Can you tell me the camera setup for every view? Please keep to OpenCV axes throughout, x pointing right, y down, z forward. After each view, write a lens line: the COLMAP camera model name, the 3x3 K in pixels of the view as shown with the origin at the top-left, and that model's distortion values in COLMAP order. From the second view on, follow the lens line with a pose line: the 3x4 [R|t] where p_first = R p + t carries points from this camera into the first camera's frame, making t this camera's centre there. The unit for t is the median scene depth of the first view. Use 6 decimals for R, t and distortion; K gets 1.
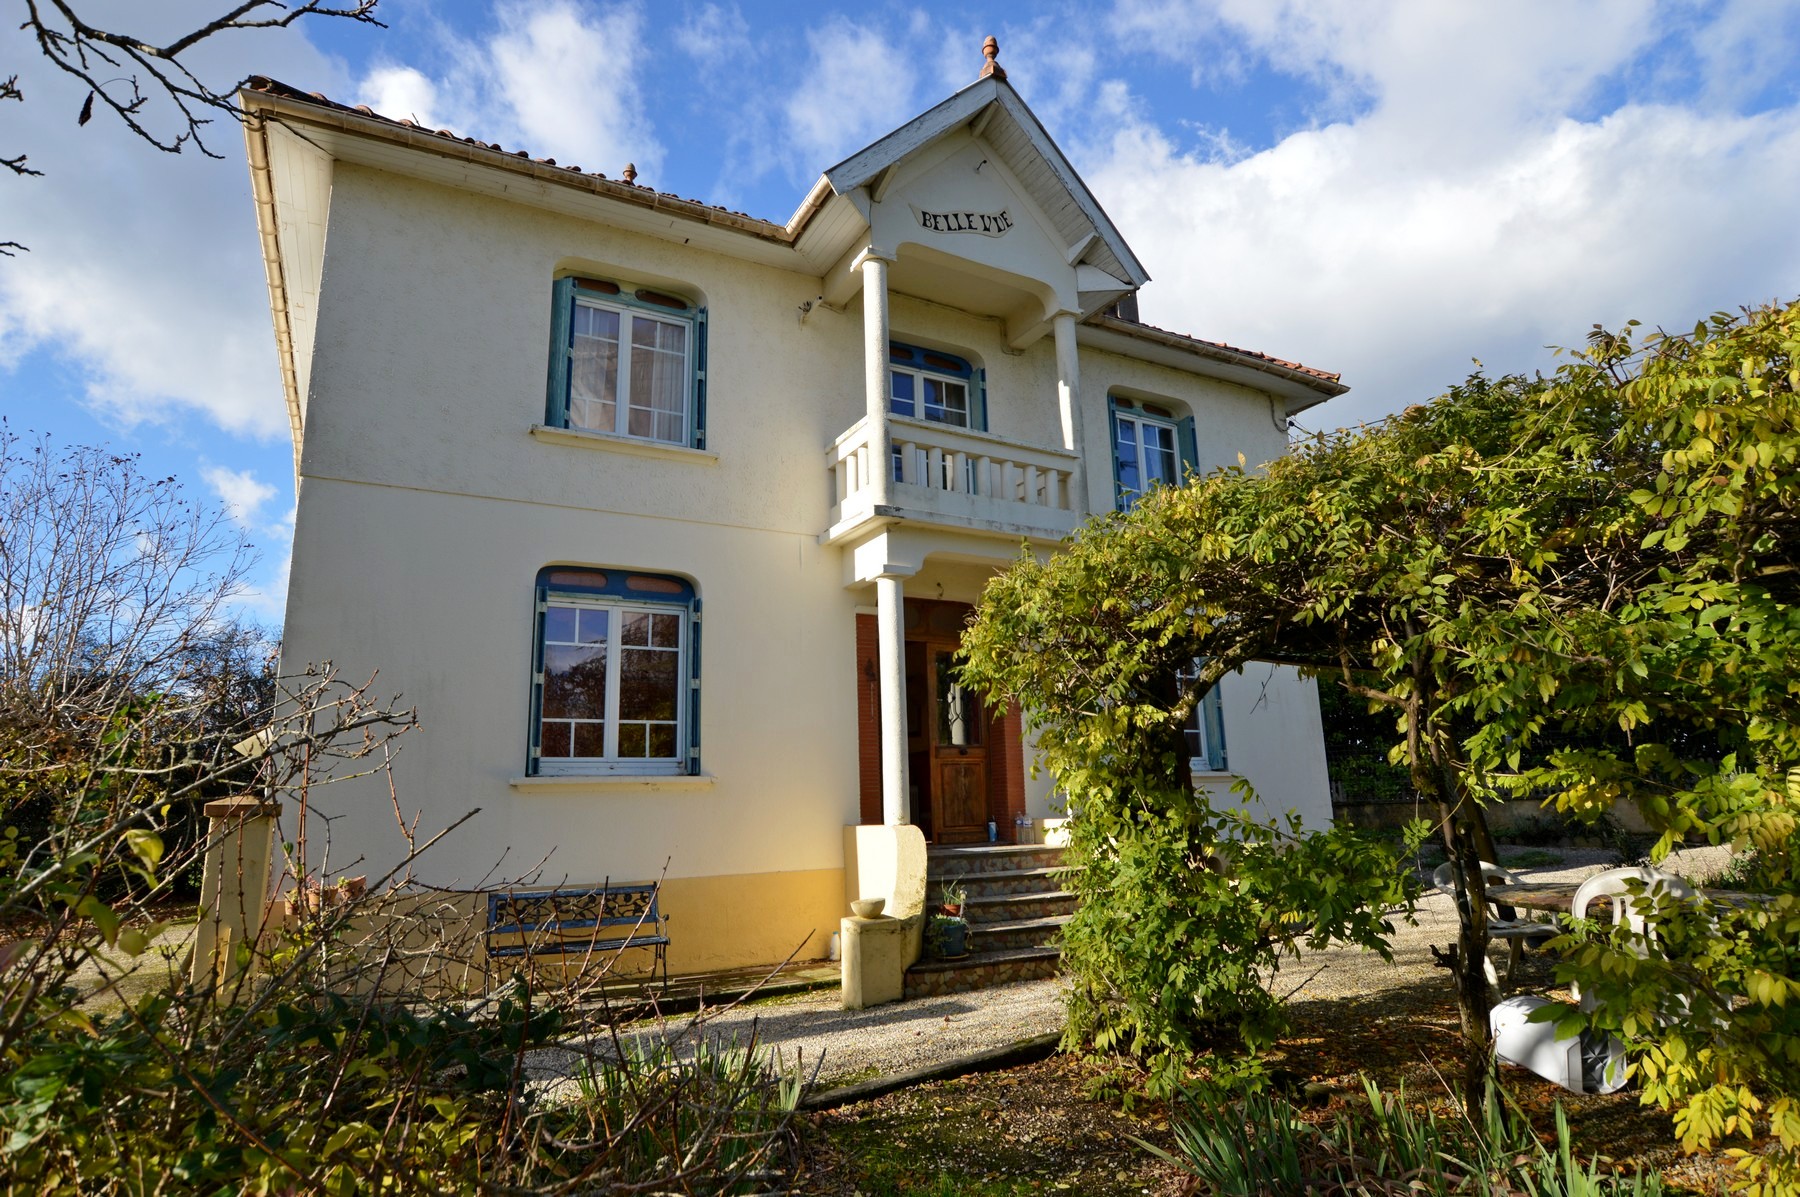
lens RADIAL K [[942.7, 0, 890.2], [0, 942.7, 586.1], [0, 0, 1]] dist [-0.001877, -0.000011]
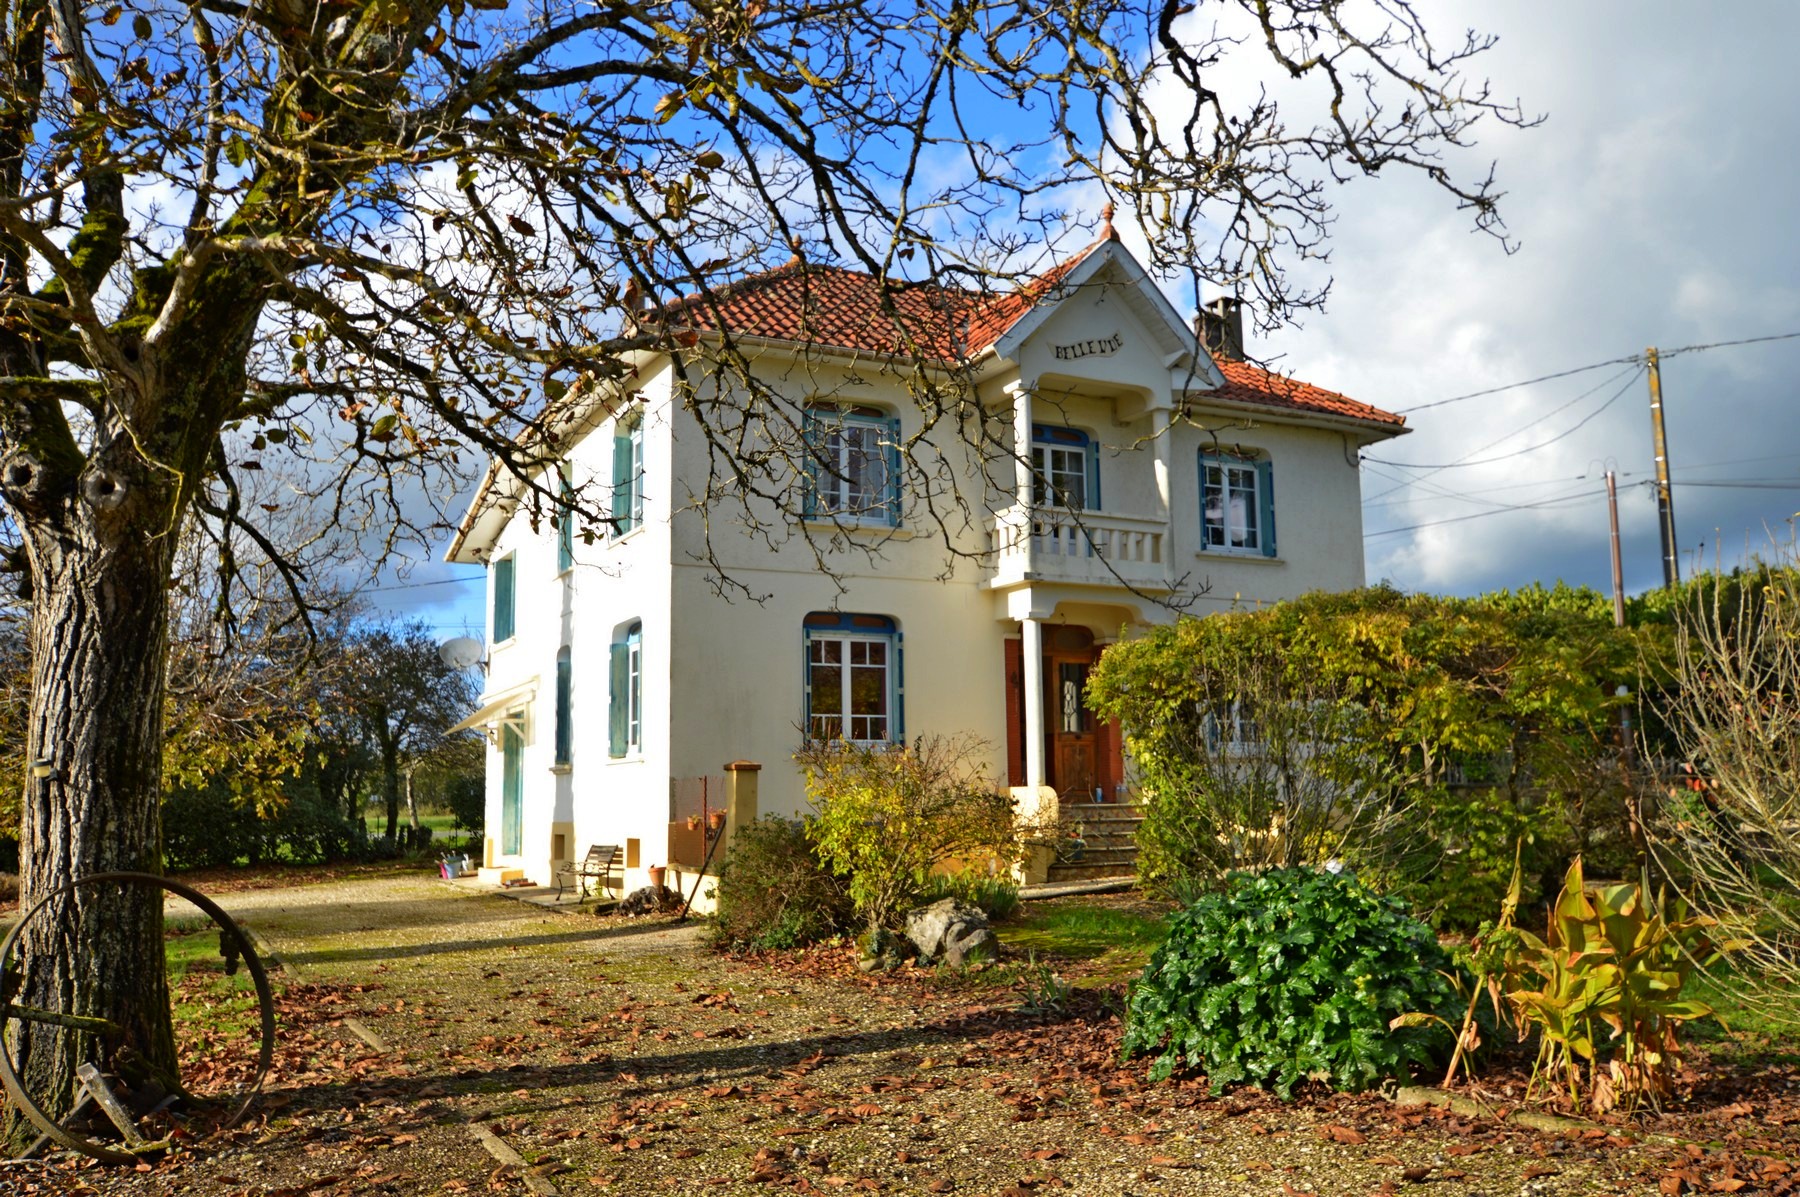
lens RADIAL K [[1515.0, 0, 902.2], [0, 1515.0, 594.5], [0, 0, 1]] dist [-0.003008, -0.000064]
pose [[0.999799, 0.007151, -0.018753, -0.152445], [-0.005390, 0.995717, 0.092299, -0.252605], [0.019333, -0.092179, 0.995555, -1.285943]]
